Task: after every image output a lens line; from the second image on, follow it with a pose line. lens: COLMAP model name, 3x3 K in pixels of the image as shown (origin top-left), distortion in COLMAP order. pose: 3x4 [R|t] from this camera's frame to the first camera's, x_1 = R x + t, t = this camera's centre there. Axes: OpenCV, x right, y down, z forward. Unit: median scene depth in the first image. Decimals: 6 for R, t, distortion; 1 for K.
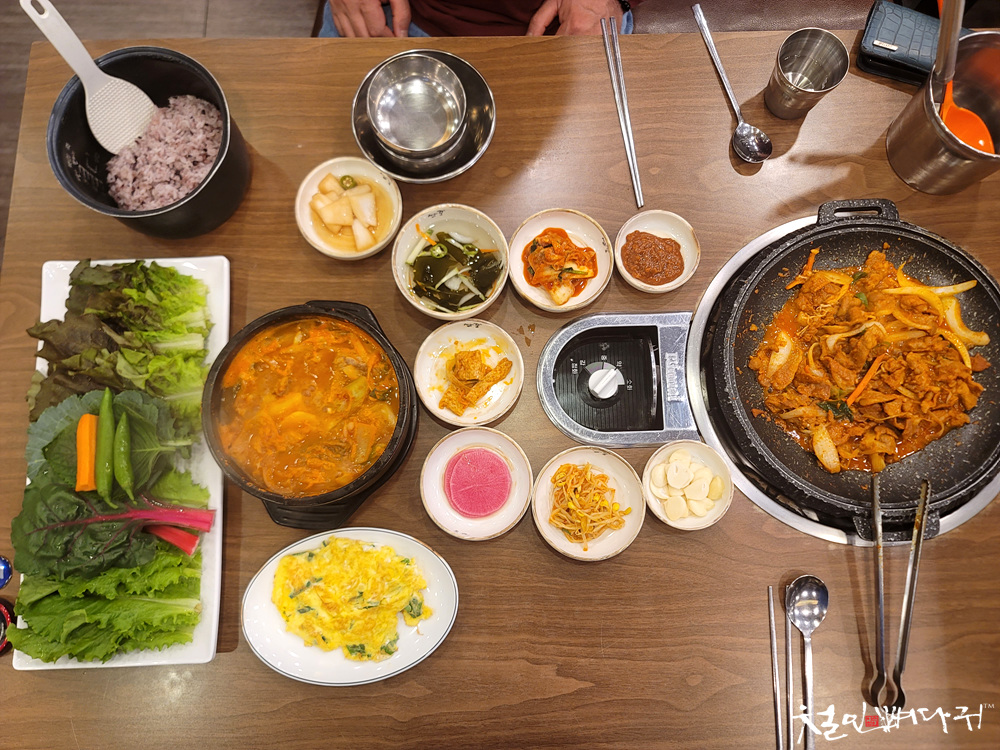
lens RADIAL K [[729.0, 0, 501.4], [0, 729.0, 380.4], [0, 0, 1]] dist [0.024868, 0.005200]
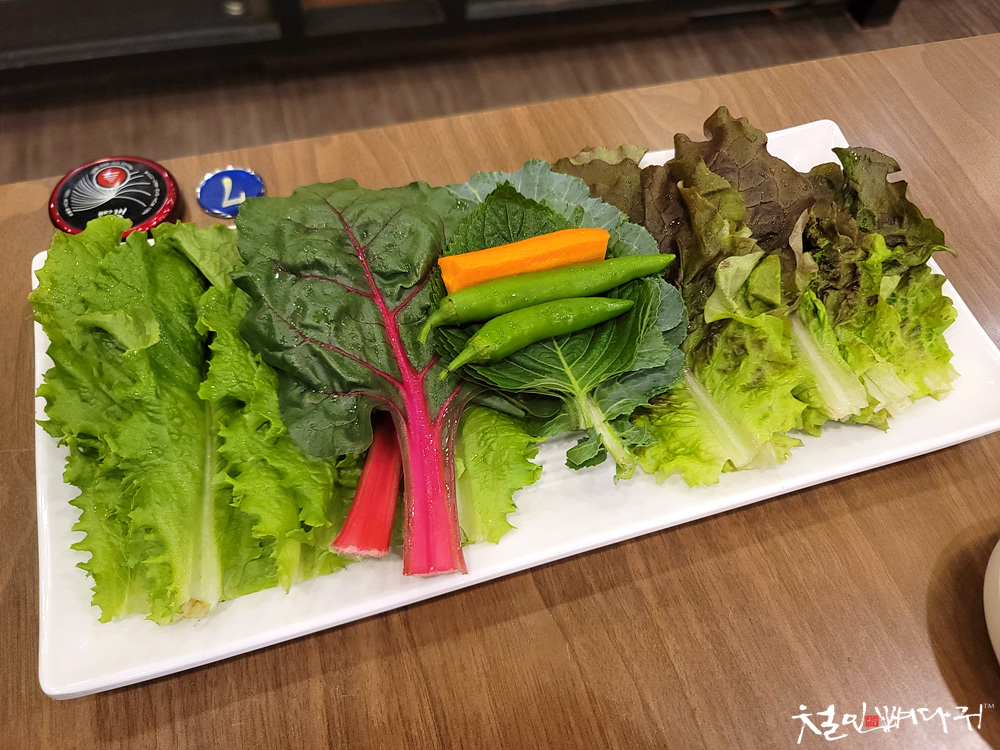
lens RADIAL K [[729.0, 0, 497.9], [0, 729.0, 377.2], [0, 0, 1]] dist [0.024868, 0.005200]
pose [[0.262558, 0.828791, -0.494135, -0.293710], [-0.958843, 0.281463, -0.037395, 0.151334], [0.108088, 0.483616, 0.868581, 0.656634]]
